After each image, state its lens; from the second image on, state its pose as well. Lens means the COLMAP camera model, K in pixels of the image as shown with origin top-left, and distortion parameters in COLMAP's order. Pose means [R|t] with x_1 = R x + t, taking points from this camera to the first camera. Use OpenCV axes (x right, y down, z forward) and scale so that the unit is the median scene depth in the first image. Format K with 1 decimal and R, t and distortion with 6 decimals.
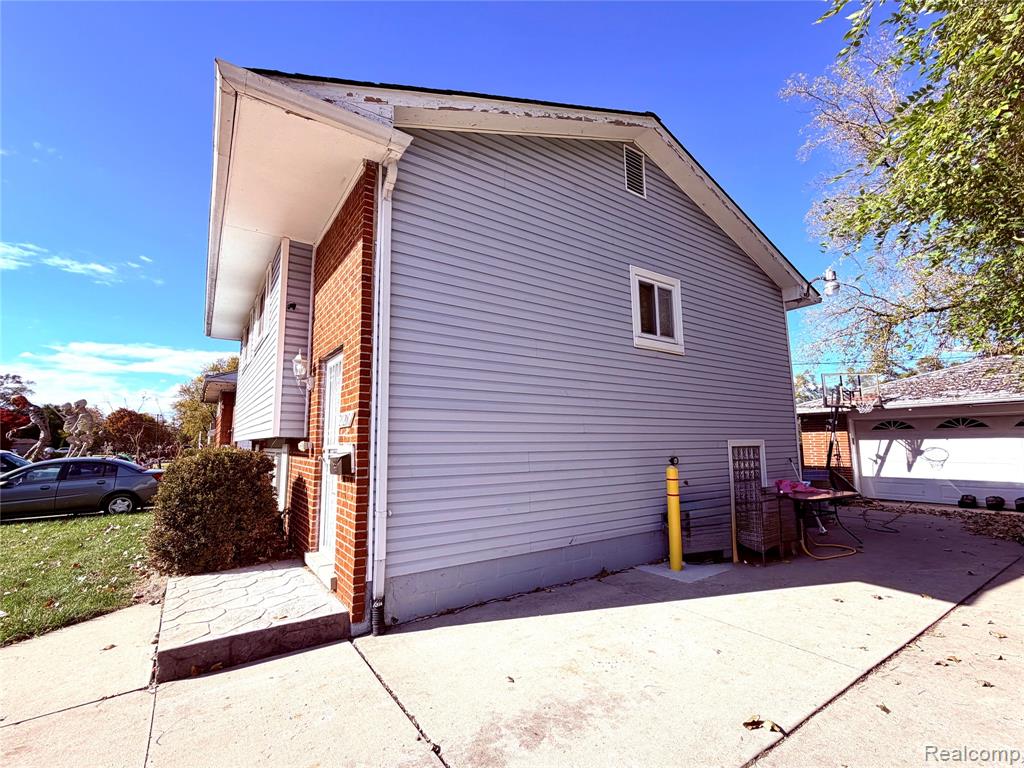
lens RADIAL K [[455.5, 0, 514.1], [0, 455.5, 382.6], [0, 0, 1]] dist [0.000534, -0.000131]
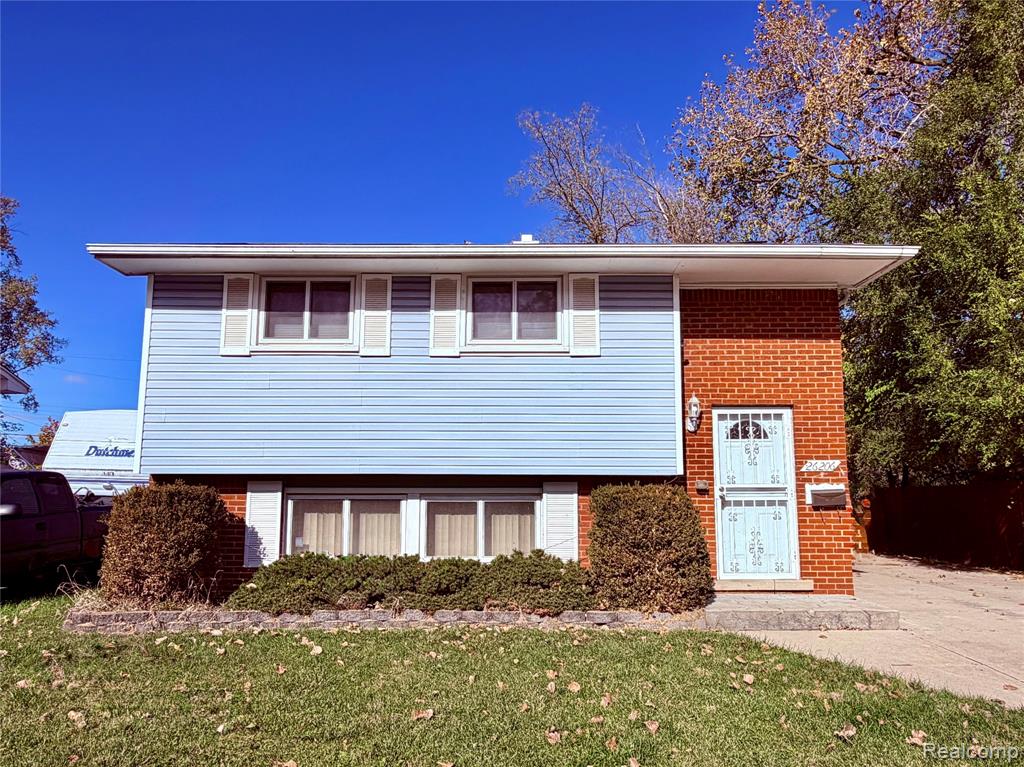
lens RADIAL K [[739.4, 0, 525.2], [0, 739.4, 399.8], [0, 0, 1]] dist [0.002459, -0.002908]
pose [[0.570204, 0.118576, 0.812901, -1.820082], [-0.114997, 0.991306, -0.063936, 0.086213], [-0.813415, -0.057024, 0.578882, 0.297600]]
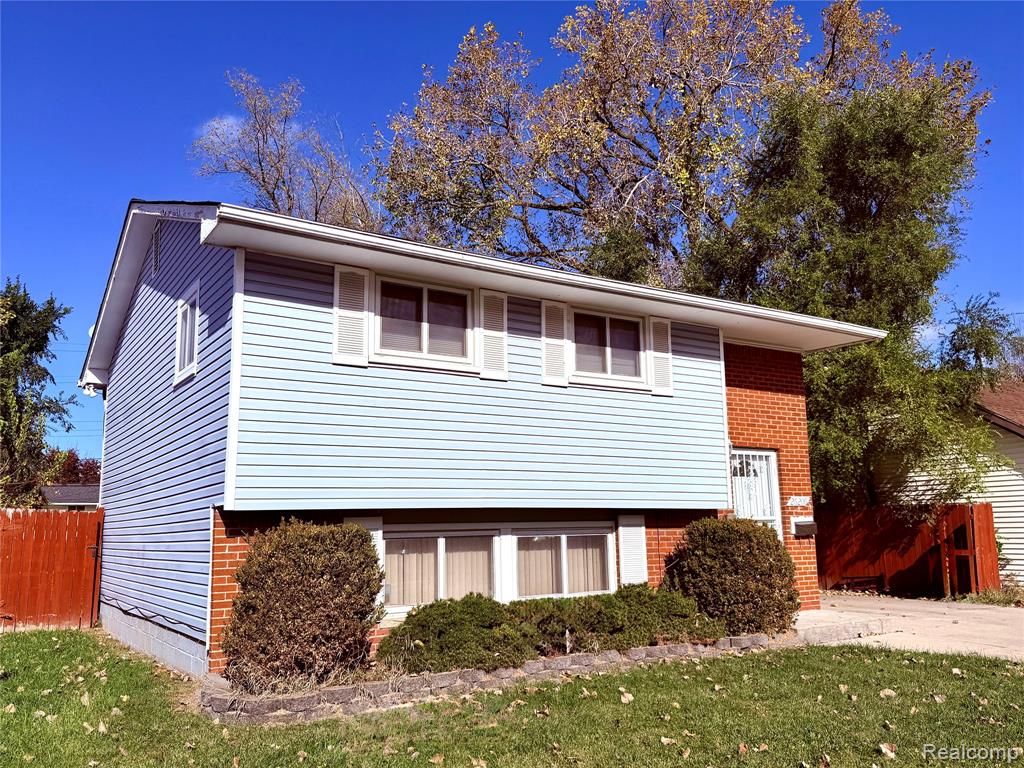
lens RADIAL K [[819.4, 0, 514.8], [0, 819.4, 388.6], [0, 0, 1]] dist [0.120556, -0.000959]
pose [[0.027180, 0.173185, 0.984514, -2.286441], [-0.115969, 0.978774, -0.168973, 0.206790], [-0.992881, -0.109580, 0.046688, 1.283820]]
